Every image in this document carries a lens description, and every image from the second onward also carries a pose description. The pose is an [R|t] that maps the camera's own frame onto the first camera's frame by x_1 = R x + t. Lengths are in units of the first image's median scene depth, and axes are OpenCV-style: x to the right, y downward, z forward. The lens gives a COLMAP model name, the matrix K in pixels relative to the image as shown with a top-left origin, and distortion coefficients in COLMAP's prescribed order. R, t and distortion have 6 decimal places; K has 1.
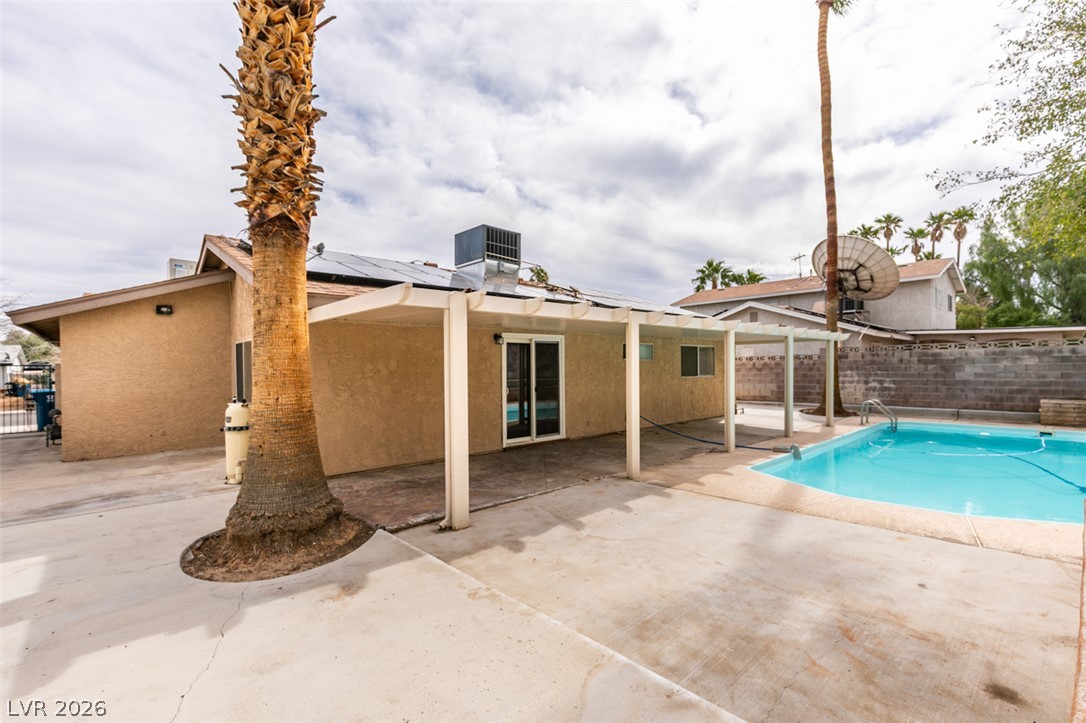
lens RADIAL K [[486.3, 0, 542.4], [0, 486.3, 366.0], [0, 0, 1]] dist [0.001683, -0.000435]
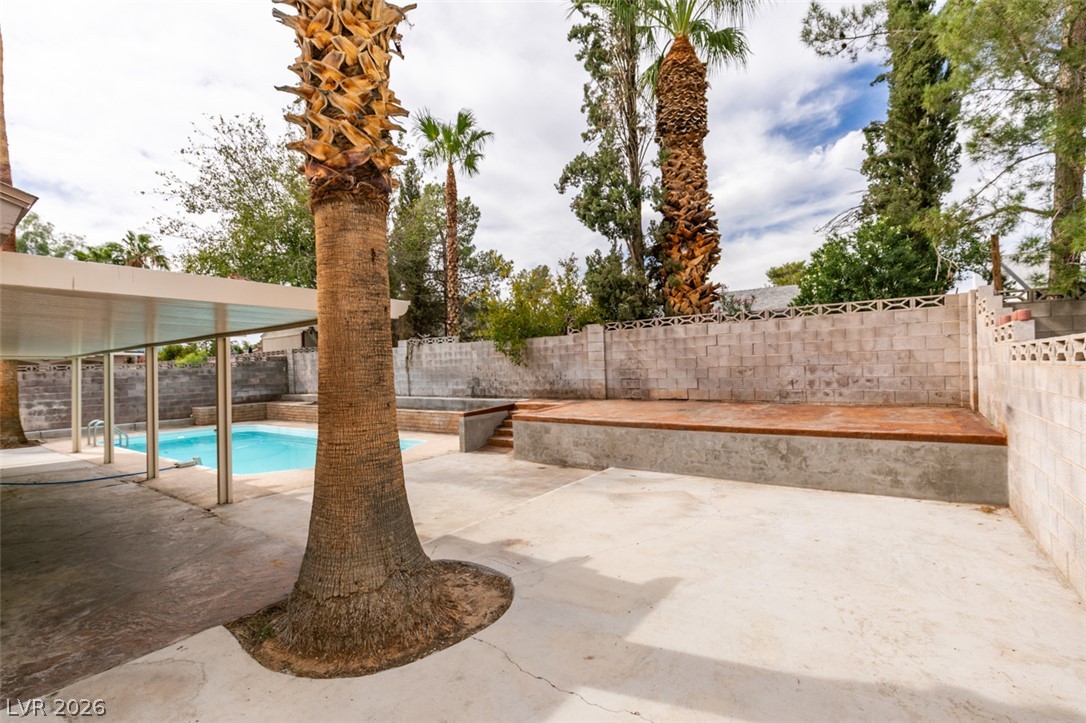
lens RADIAL K [[486.3, 0, 542.4], [0, 486.3, 366.0], [0, 0, 1]] dist [0.001683, -0.000435]
pose [[-0.203148, 0.017670, 0.978988, -1.322193], [0.028613, 0.999517, -0.012103, -0.006168], [-0.978730, 0.025553, -0.203556, 0.900746]]
